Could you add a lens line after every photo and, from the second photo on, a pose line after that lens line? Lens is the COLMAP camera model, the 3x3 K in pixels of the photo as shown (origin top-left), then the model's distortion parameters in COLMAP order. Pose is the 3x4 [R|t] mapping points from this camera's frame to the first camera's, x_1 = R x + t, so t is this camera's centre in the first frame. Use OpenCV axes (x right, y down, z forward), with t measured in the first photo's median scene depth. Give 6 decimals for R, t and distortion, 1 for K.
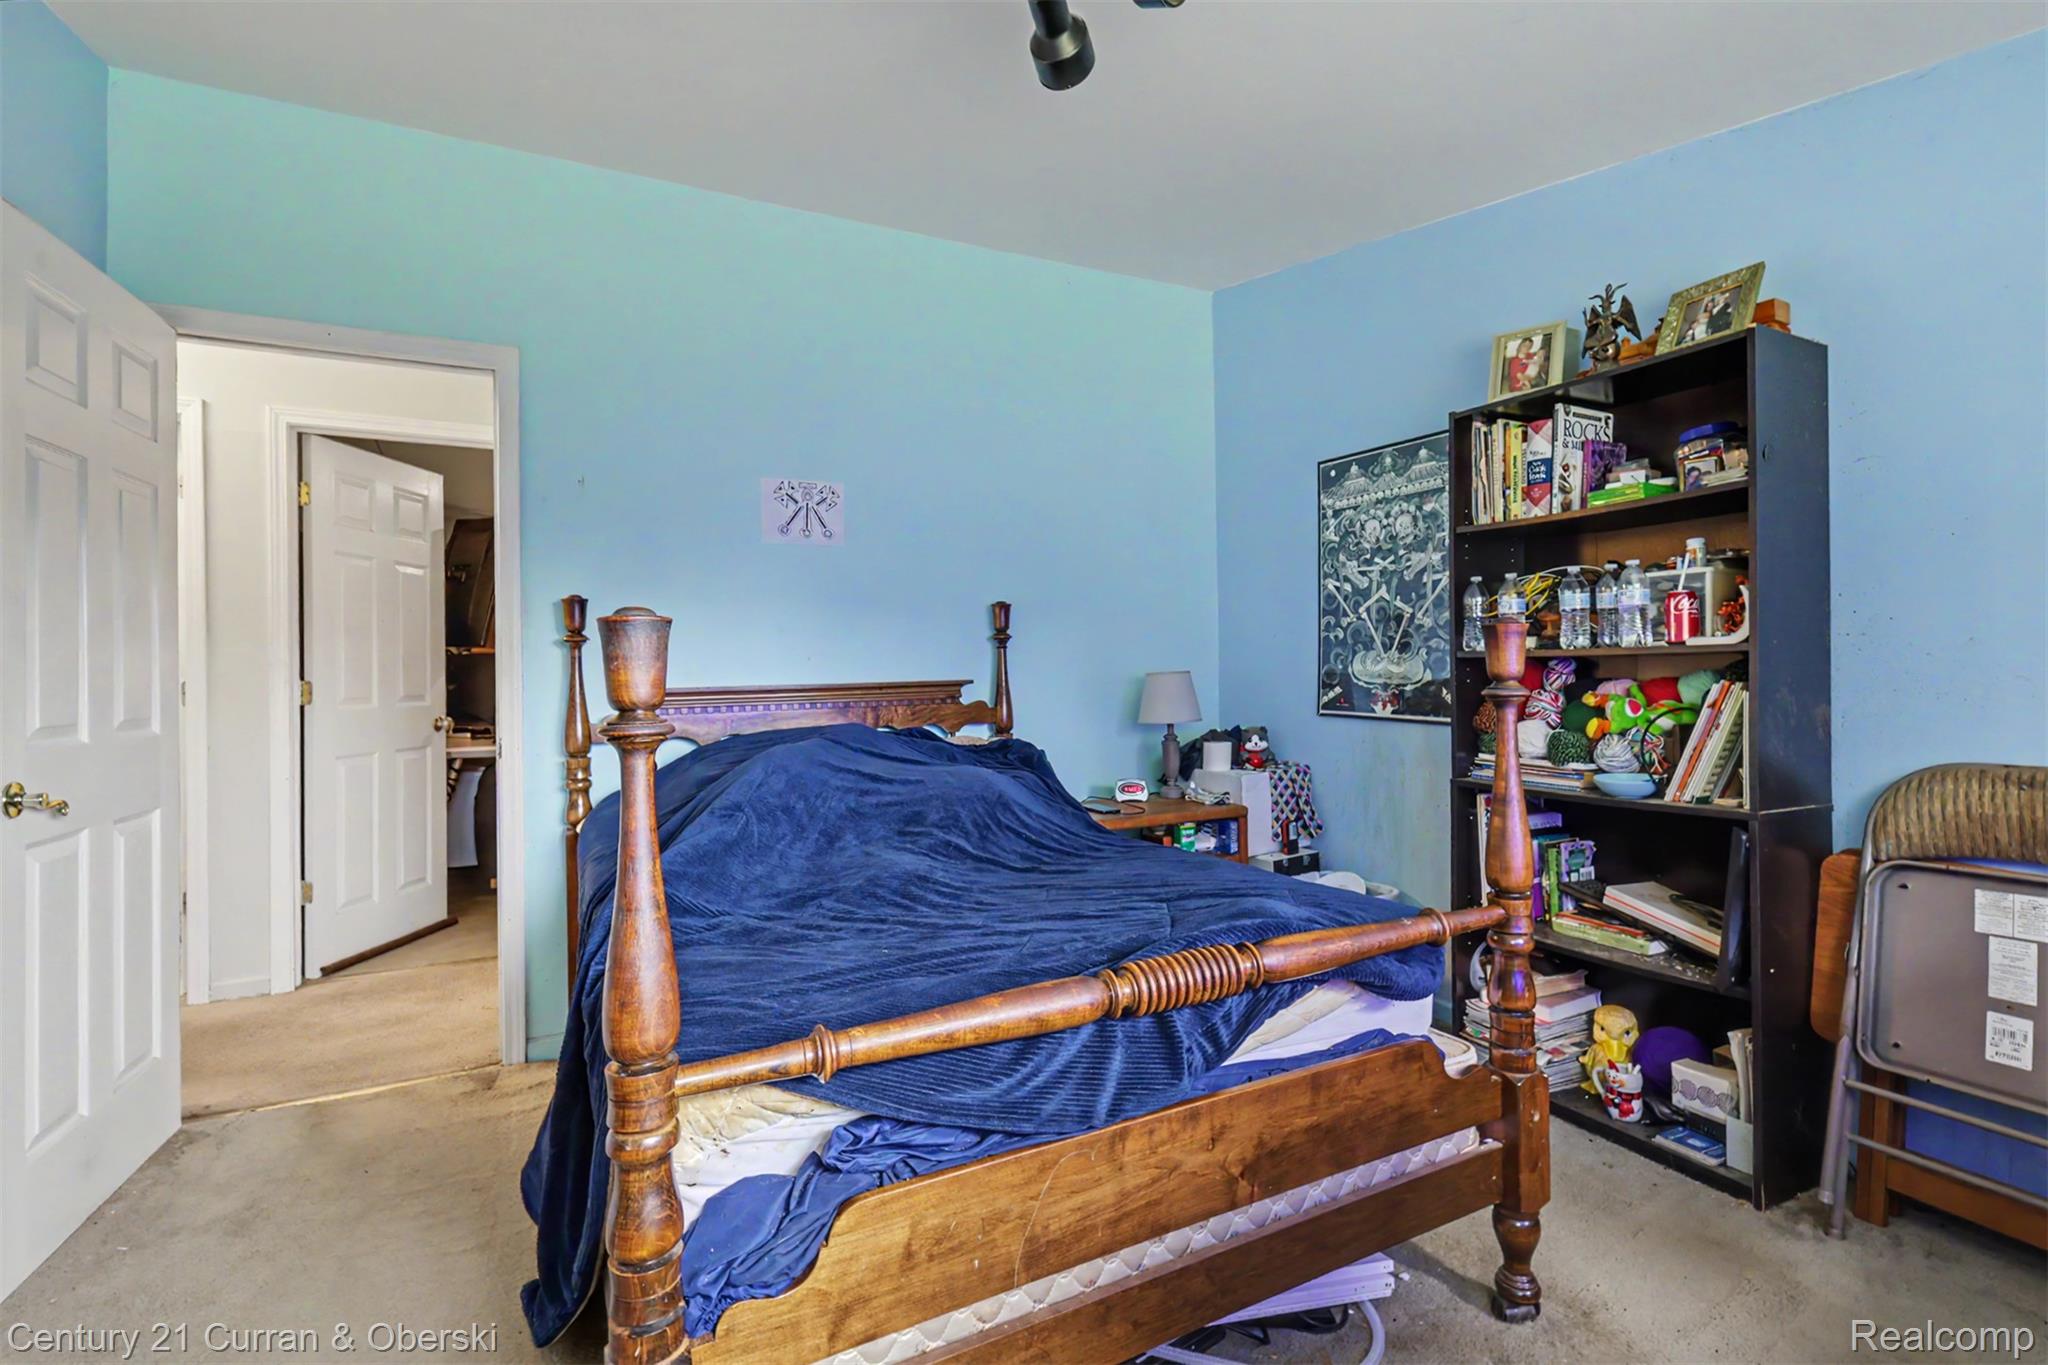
lens RADIAL K [[913.8, 0, 1023.2], [0, 913.8, 669.1], [0, 0, 1]] dist [-0.002341, 0.000012]
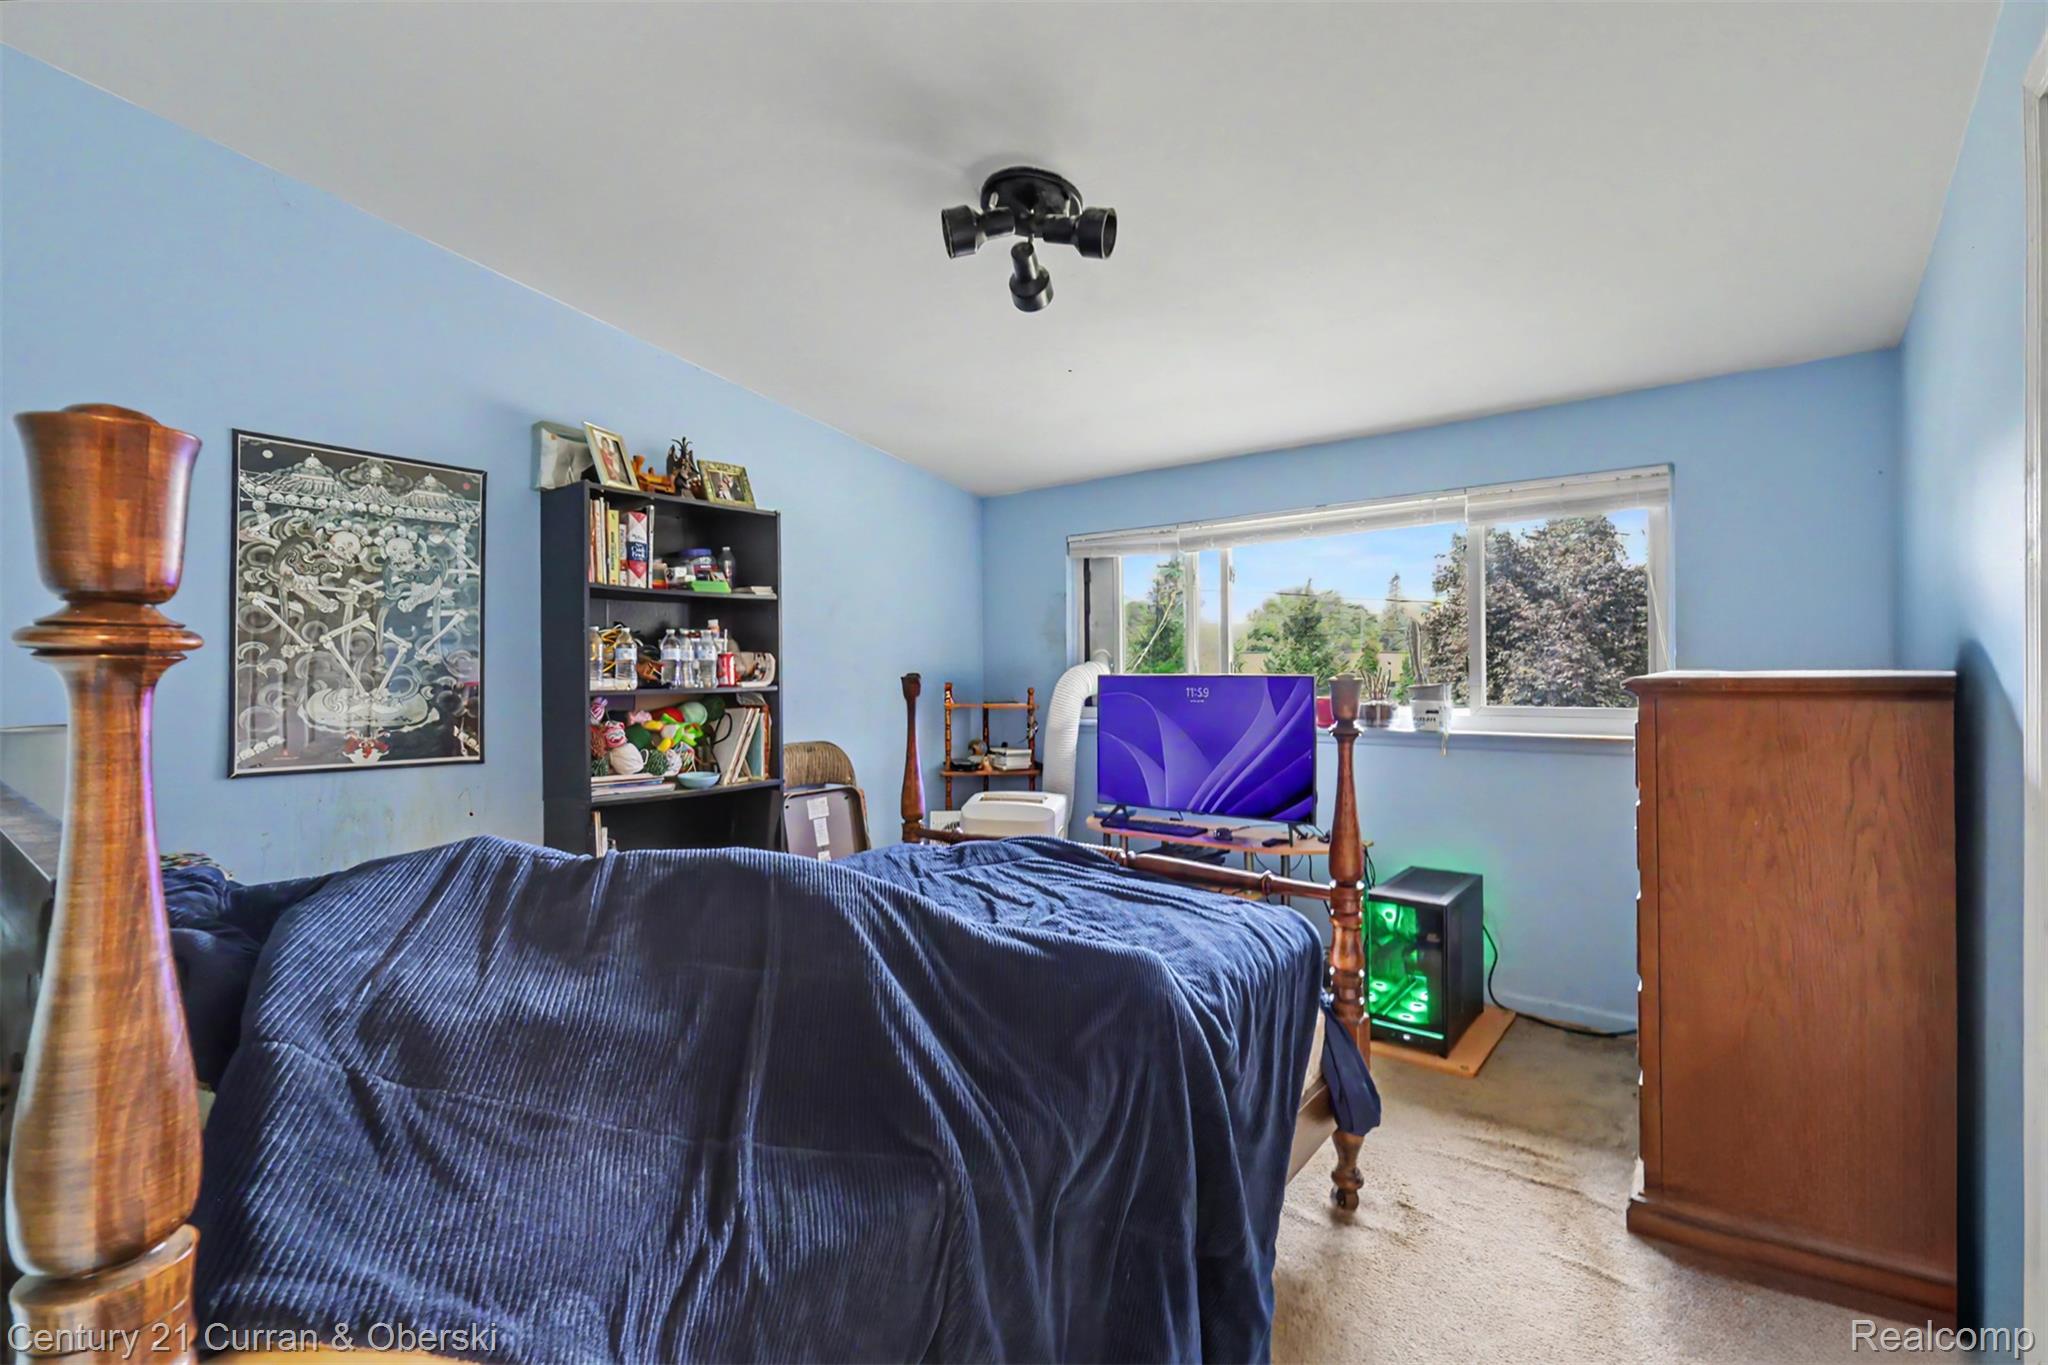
lens RADIAL K [[913.8, 0, 1023.5], [0, 913.8, 678.0], [0, 0, 1]] dist [-0.002341, 0.000012]
pose [[-0.404507, 0.008154, 0.914499, -0.649336], [0.011198, 0.999929, -0.003963, -0.020223], [-0.914466, 0.008637, -0.404570, 0.789436]]
